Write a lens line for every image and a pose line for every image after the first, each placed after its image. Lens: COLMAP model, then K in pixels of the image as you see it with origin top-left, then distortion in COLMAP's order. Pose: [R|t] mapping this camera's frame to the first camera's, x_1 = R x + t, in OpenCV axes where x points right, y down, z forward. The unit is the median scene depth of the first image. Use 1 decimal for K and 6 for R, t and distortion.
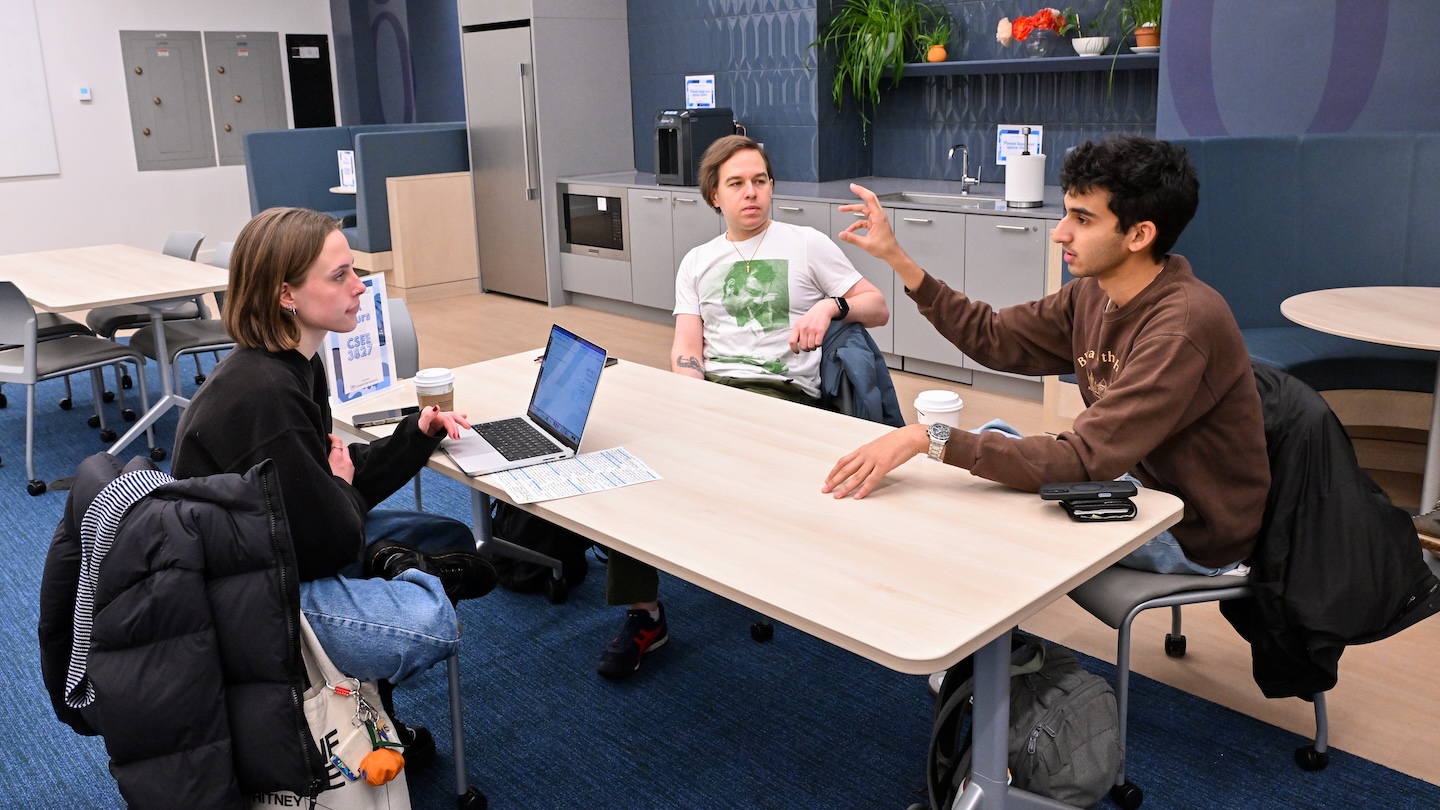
lens RADIAL K [[1162.1, 0, 716.6], [0, 1162.1, 351.5], [0, 0, 1]] dist [-0.001716, 0.005848]
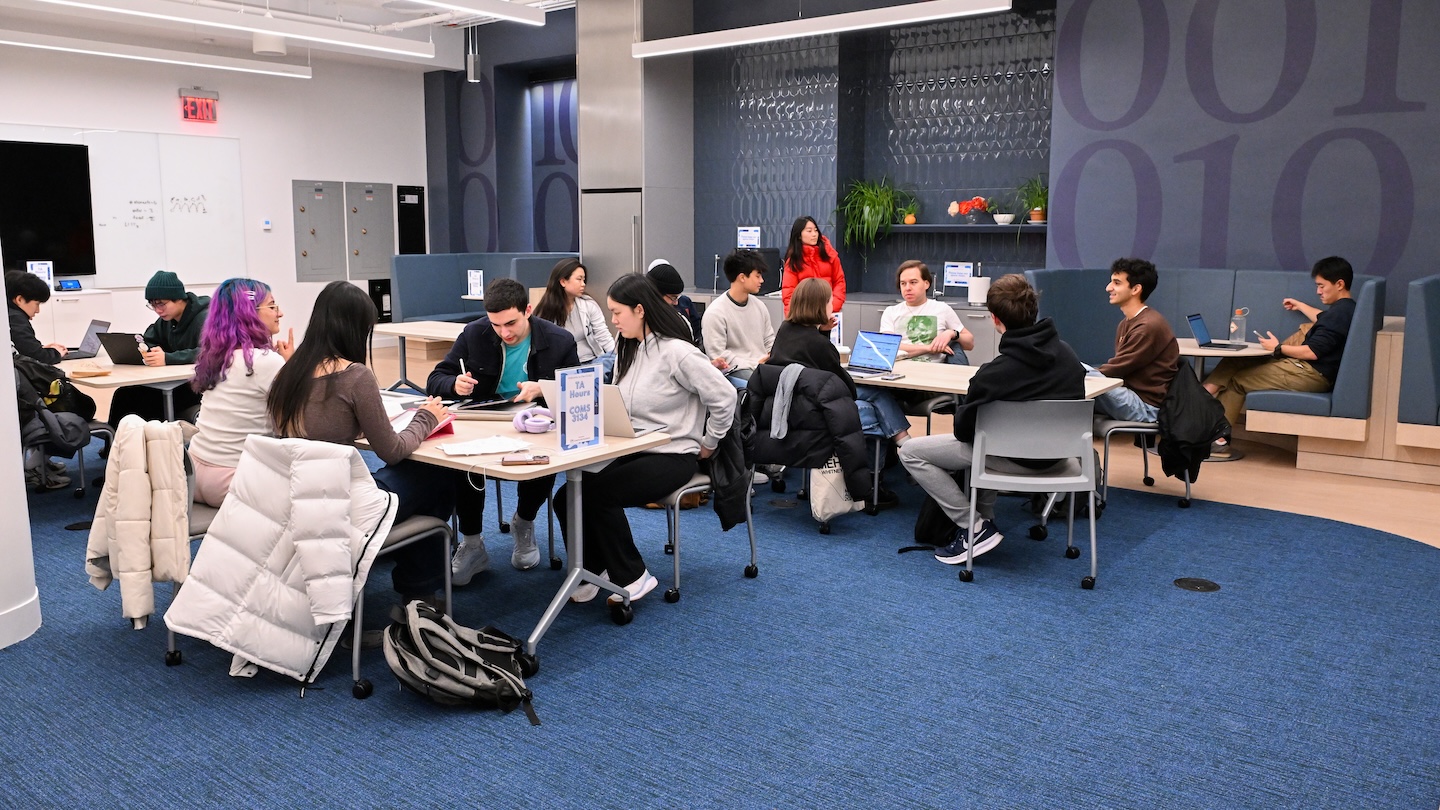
lens RADIAL K [[1061.2, 0, 721.0], [0, 1061.2, 398.6], [0, 0, 1]] dist [-0.004466, -0.002264]
pose [[0.985213, 0.003865, 0.171293, -0.299180], [0.007796, 0.997699, -0.067350, 0.092167], [-0.171159, 0.067690, 0.982915, -0.395303]]
